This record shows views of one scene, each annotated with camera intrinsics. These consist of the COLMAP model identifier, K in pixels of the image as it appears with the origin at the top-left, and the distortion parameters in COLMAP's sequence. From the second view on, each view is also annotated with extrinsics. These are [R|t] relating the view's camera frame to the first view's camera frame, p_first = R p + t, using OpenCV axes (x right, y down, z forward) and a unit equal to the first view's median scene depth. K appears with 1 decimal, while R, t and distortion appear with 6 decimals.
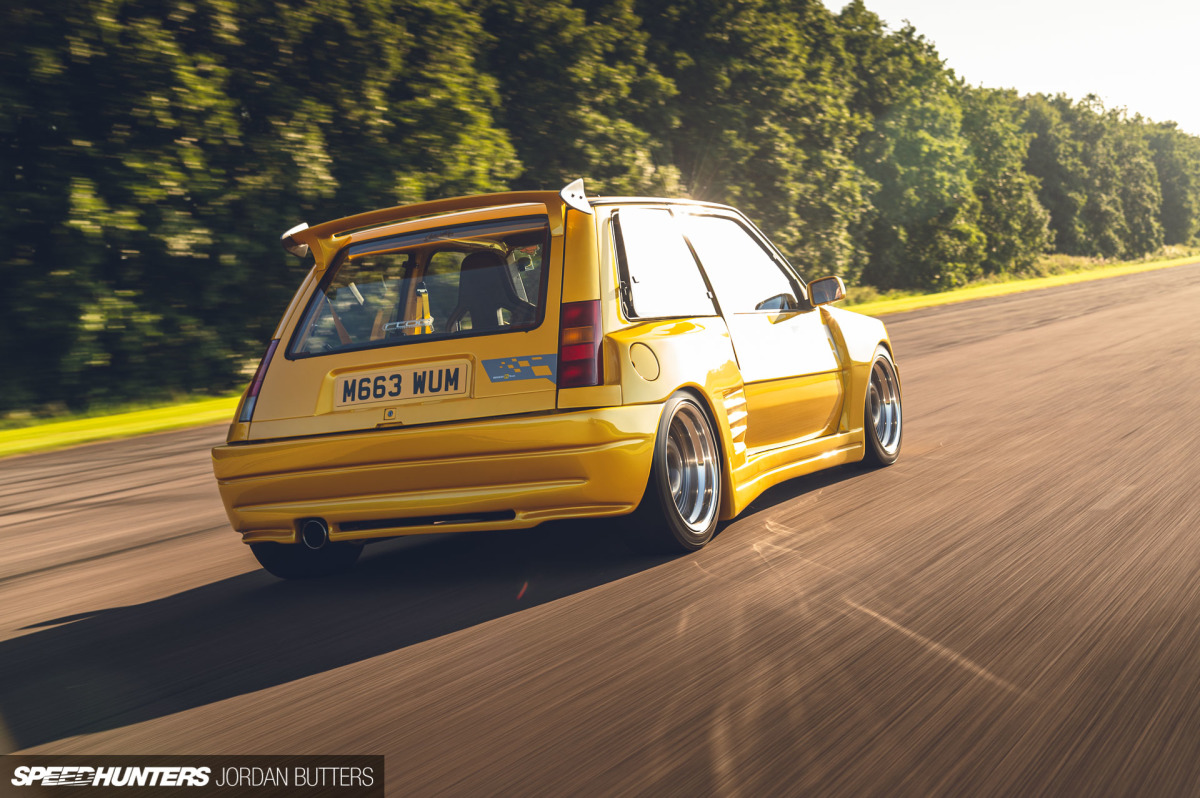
lens RADIAL K [[1991.3, 0, 600.0], [0, 1991.3, 399.0], [0, 0, 1]] dist [-0.020275, -0.030572]
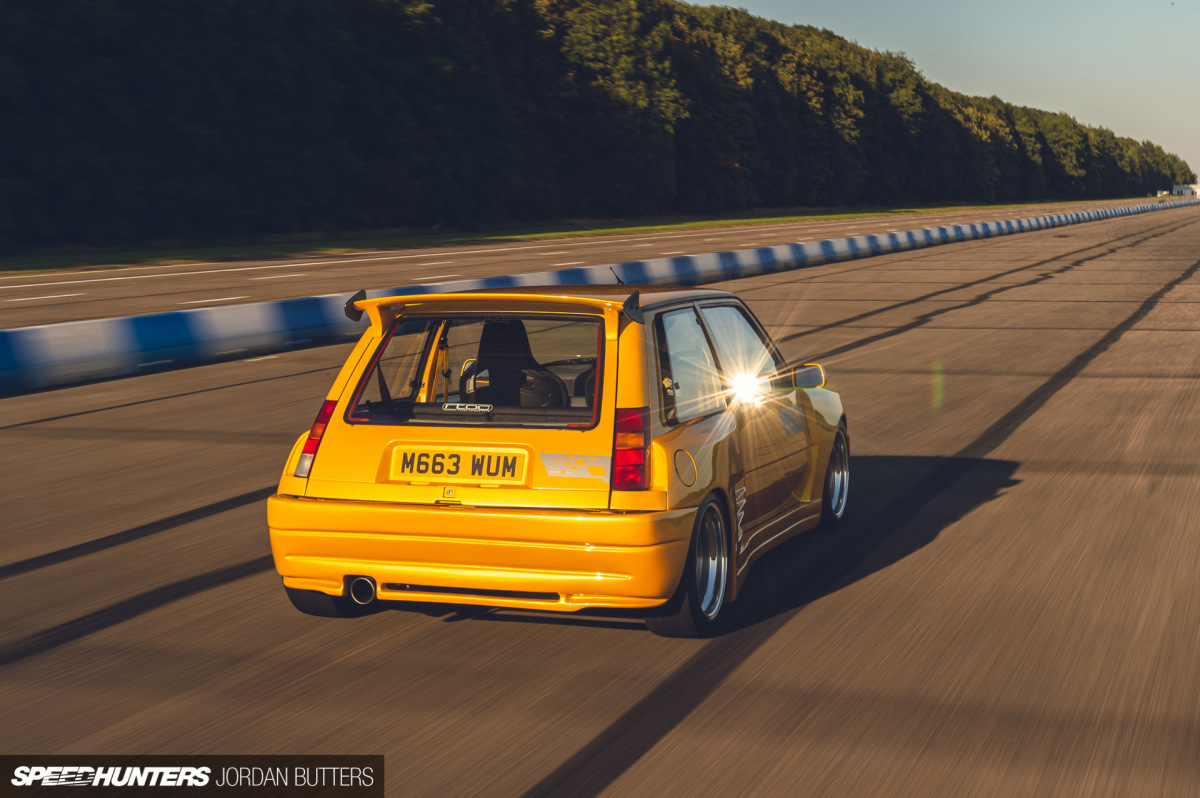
lens RADIAL K [[1991.3, 0, 600.0], [0, 1991.3, 399.0], [0, 0, 1]] dist [-0.020275, -0.030572]
pose [[0.988581, 0.097237, 0.115118, -0.152732], [-0.103596, 0.993332, 0.050598, -0.105930], [-0.109431, -0.061946, 0.992062, -0.089026]]
